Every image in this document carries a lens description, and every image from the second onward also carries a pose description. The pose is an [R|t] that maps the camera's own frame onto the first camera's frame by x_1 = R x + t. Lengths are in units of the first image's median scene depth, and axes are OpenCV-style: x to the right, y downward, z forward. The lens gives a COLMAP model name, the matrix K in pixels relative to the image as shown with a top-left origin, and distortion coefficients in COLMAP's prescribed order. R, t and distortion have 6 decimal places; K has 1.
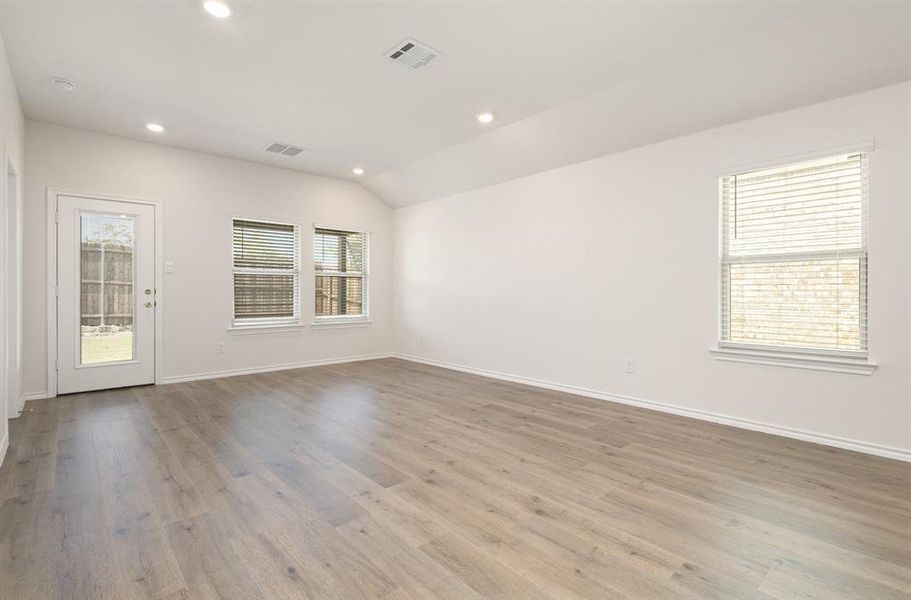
lens RADIAL K [[424.4, 0, 456.5], [0, 424.4, 299.1], [0, 0, 1]] dist [0.009559, 0.000334]
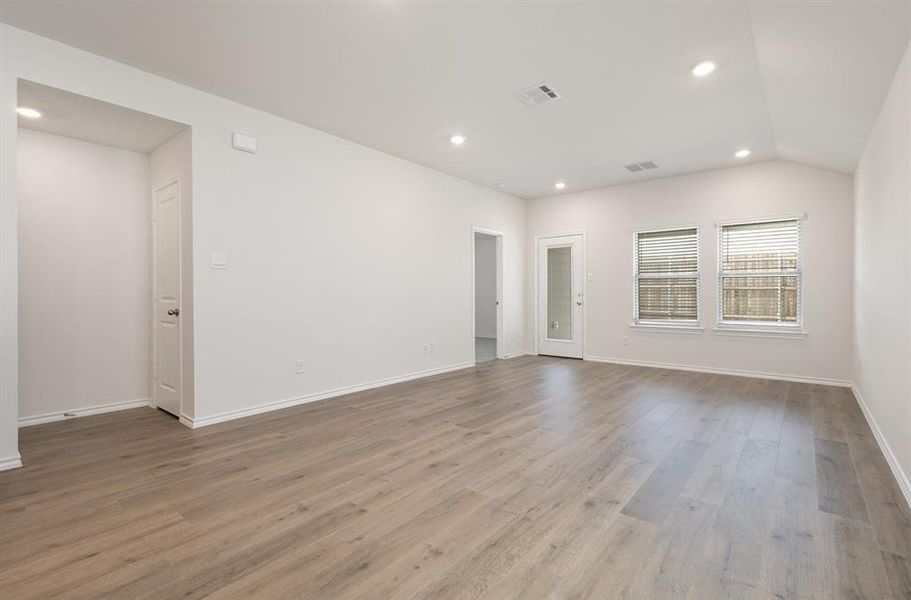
lens RADIAL K [[424.4, 0, 459.9], [0, 424.4, 293.1], [0, 0, 1]] dist [0.009559, 0.000334]
pose [[0.161008, -0.003624, -0.986947, 1.021985], [-0.016255, 0.999848, -0.006323, -0.010160], [0.986819, 0.017061, 0.160924, 0.595069]]
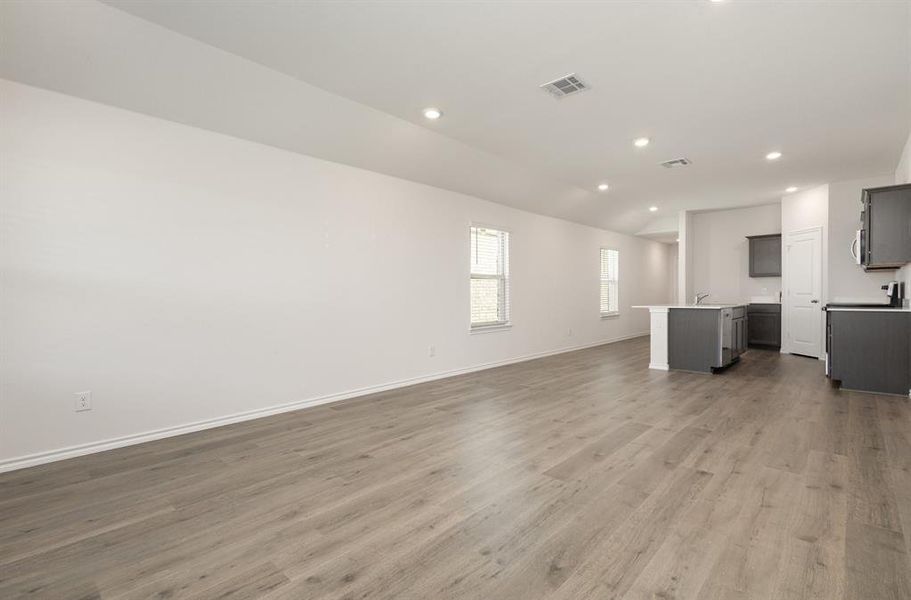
lens RADIAL K [[424.4, 0, 456.7], [0, 424.4, 298.2], [0, 0, 1]] dist [0.009559, 0.000334]
pose [[-0.085203, -0.008456, 0.996328, -1.217601], [0.024042, 0.999655, 0.010540, -0.023189], [-0.996074, 0.024852, -0.084970, 1.386322]]
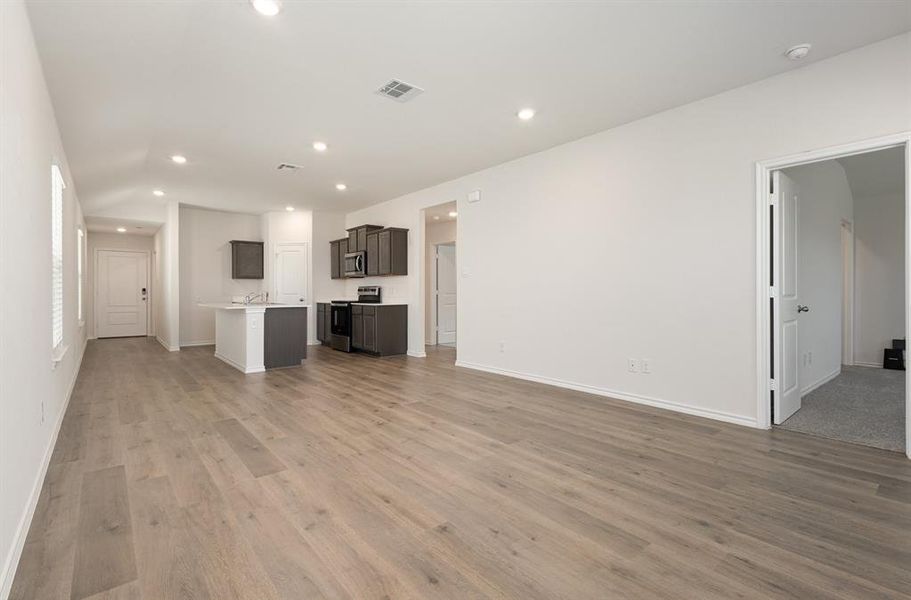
lens RADIAL K [[424.4, 0, 462.0], [0, 424.4, 299.8], [0, 0, 1]] dist [0.009559, 0.000334]
pose [[-0.999371, 0.000963, 0.035438, -0.317611], [0.002259, 0.999329, 0.036550, -0.040872], [-0.035379, 0.036607, -0.998703, 2.152291]]
